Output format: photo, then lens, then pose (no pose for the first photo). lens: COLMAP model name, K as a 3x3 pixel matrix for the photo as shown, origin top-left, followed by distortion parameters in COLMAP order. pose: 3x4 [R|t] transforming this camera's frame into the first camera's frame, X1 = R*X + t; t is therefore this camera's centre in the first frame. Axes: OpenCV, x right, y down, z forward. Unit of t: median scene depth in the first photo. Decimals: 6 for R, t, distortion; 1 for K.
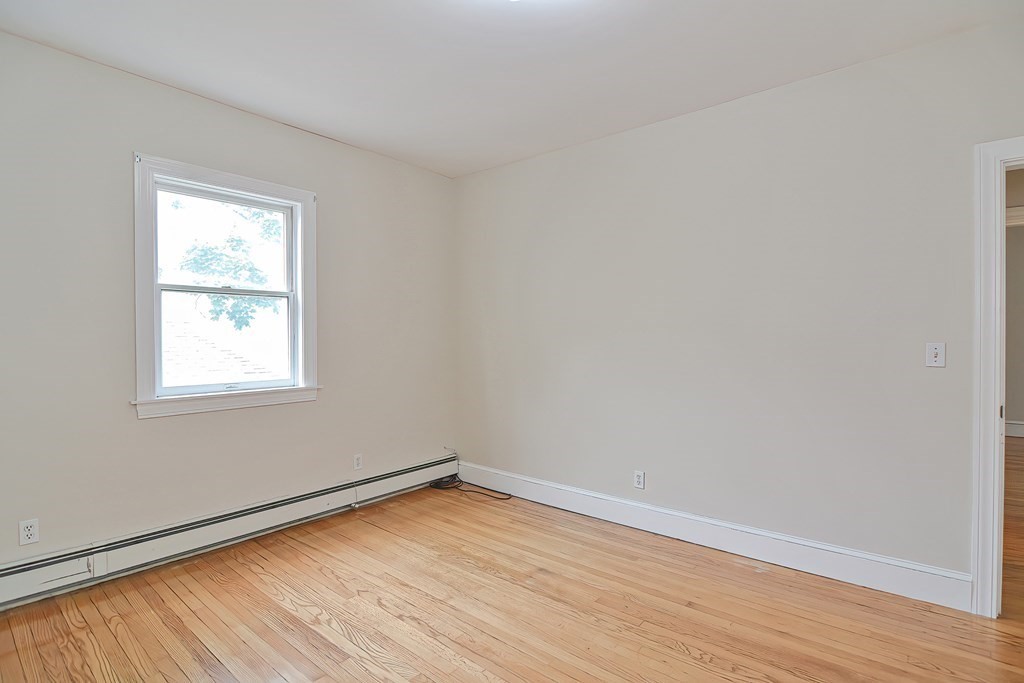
lens RADIAL K [[492.4, 0, 520.5], [0, 492.4, 343.3], [0, 0, 1]] dist [0.005404, -0.014066]
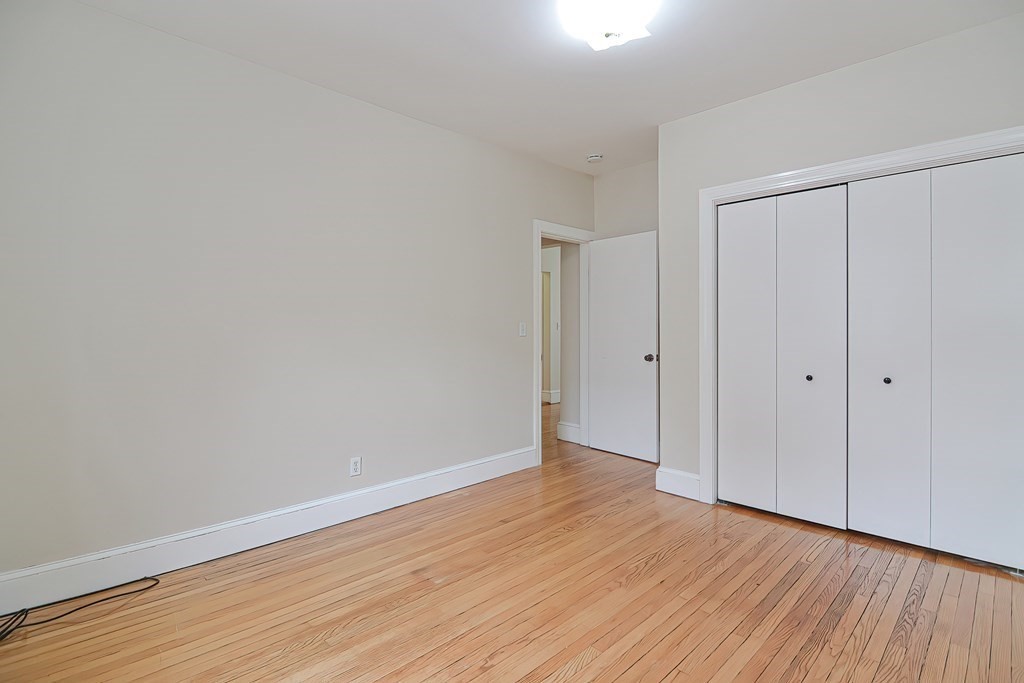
lens RADIAL K [[492.4, 0, 520.5], [0, 492.4, 343.3], [0, 0, 1]] dist [0.005404, -0.014066]
pose [[0.108907, -0.025286, 0.993730, -0.779529], [0.016335, 0.999587, 0.023645, 0.022426], [-0.993918, 0.013658, 0.109275, 0.670970]]
